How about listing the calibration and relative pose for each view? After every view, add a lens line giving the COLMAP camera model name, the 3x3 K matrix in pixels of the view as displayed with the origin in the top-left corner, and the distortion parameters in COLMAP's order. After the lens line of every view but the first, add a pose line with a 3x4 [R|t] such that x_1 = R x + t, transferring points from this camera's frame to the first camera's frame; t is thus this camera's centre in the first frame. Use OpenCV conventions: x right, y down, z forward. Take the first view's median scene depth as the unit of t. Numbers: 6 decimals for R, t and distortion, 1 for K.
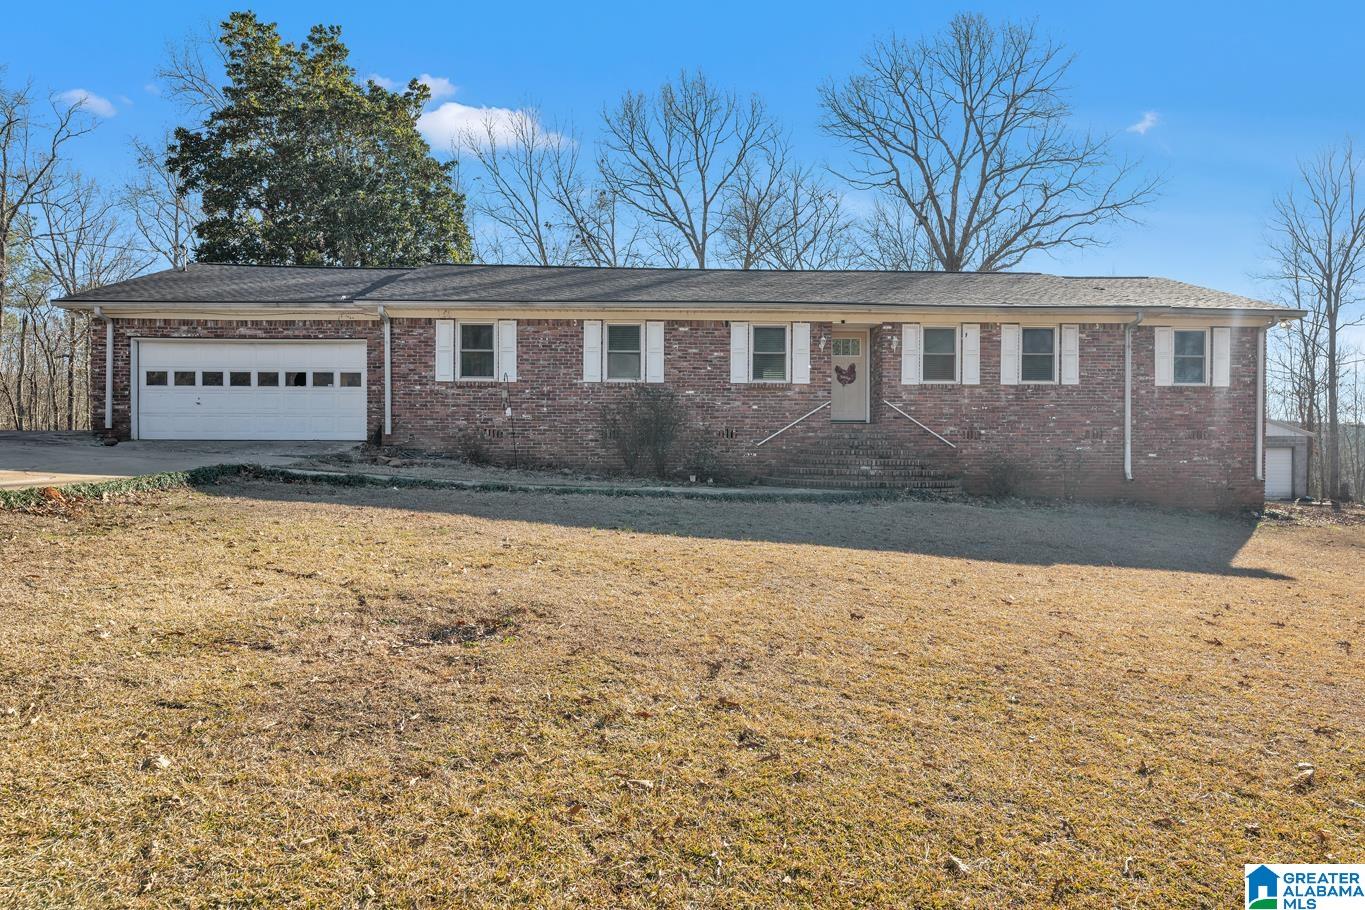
lens RADIAL K [[833.6, 0, 682.8], [0, 833.6, 451.2], [0, 0, 1]] dist [0.000061, 0.000937]
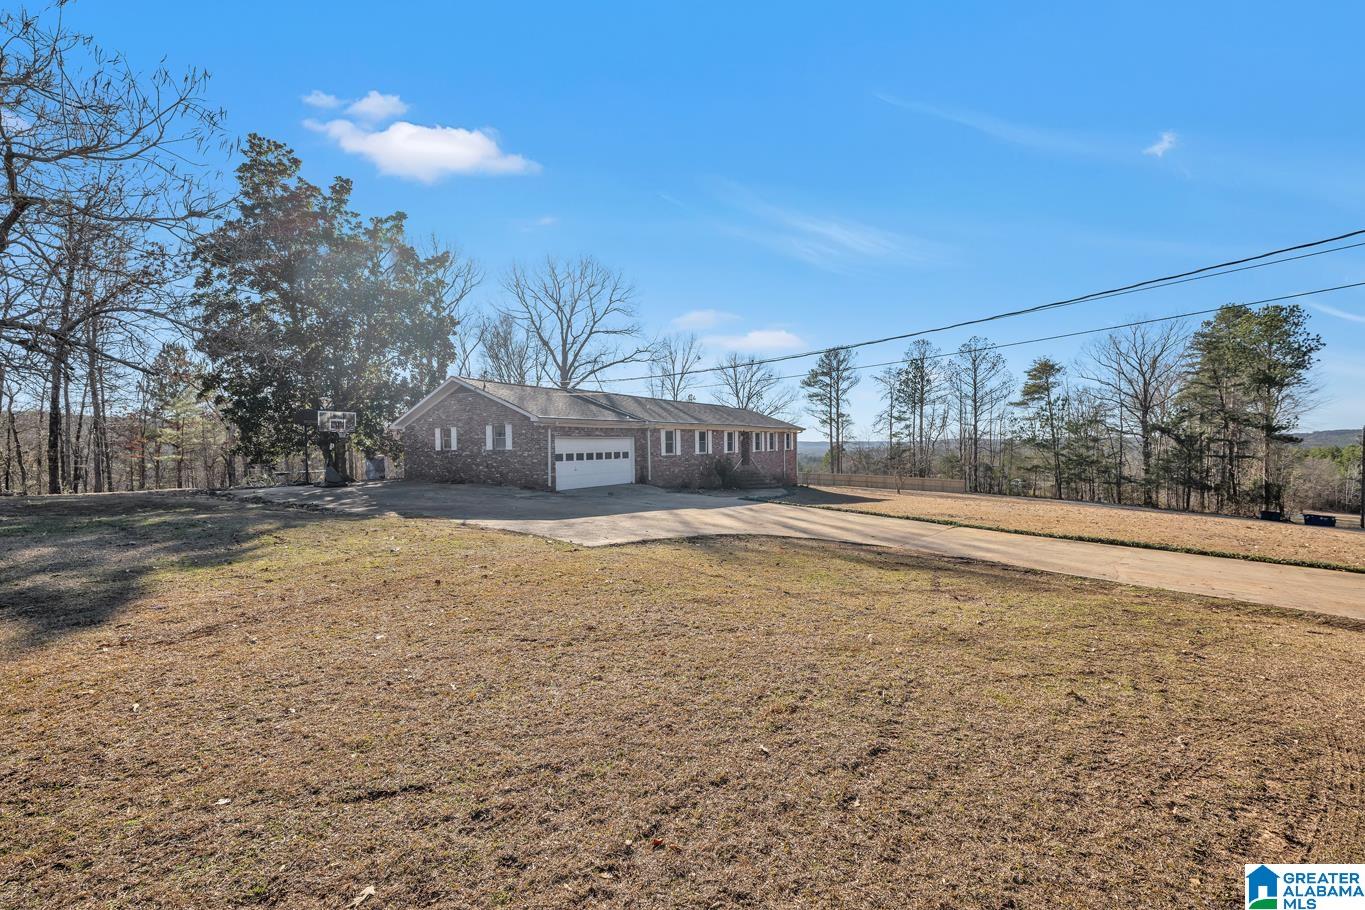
lens RADIAL K [[539.2, 0, 682.5], [0, 539.2, 455.0], [0, 0, 1]] dist [0.001524, 0.000029]
pose [[0.624287, -0.026468, 0.780746, -1.403533], [0.016275, 0.999650, 0.020876, -0.111354], [-0.781025, -0.000326, 0.624499, -0.030716]]
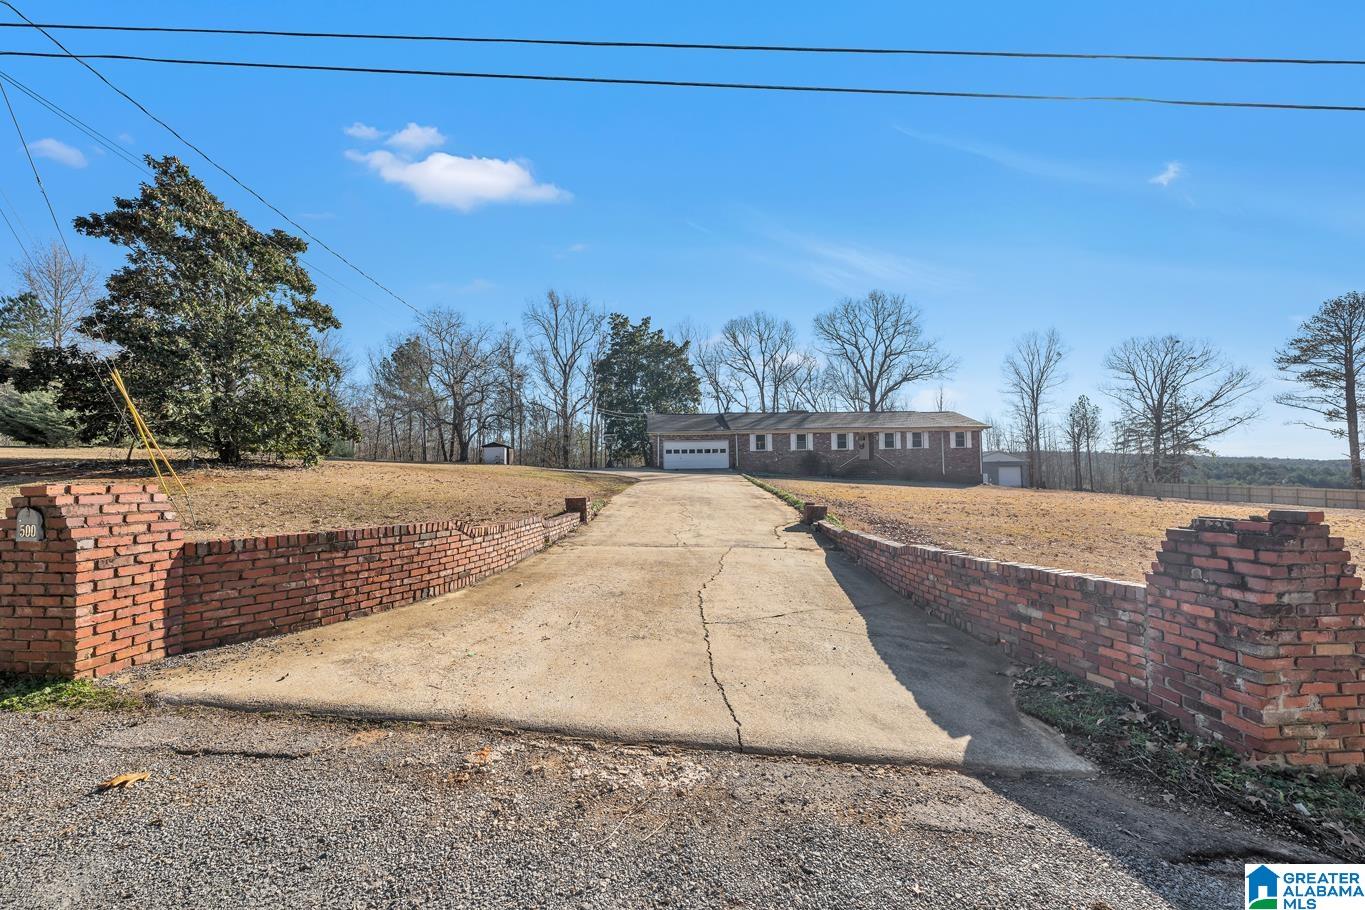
lens RADIAL K [[539.2, 0, 682.5], [0, 539.2, 455.0], [0, 0, 1]] dist [0.001524, 0.000029]
pose [[0.999644, -0.019330, 0.018379, -0.594336], [0.020088, 0.998916, -0.041998, 0.022487], [-0.017548, 0.042352, 0.998949, -1.230305]]
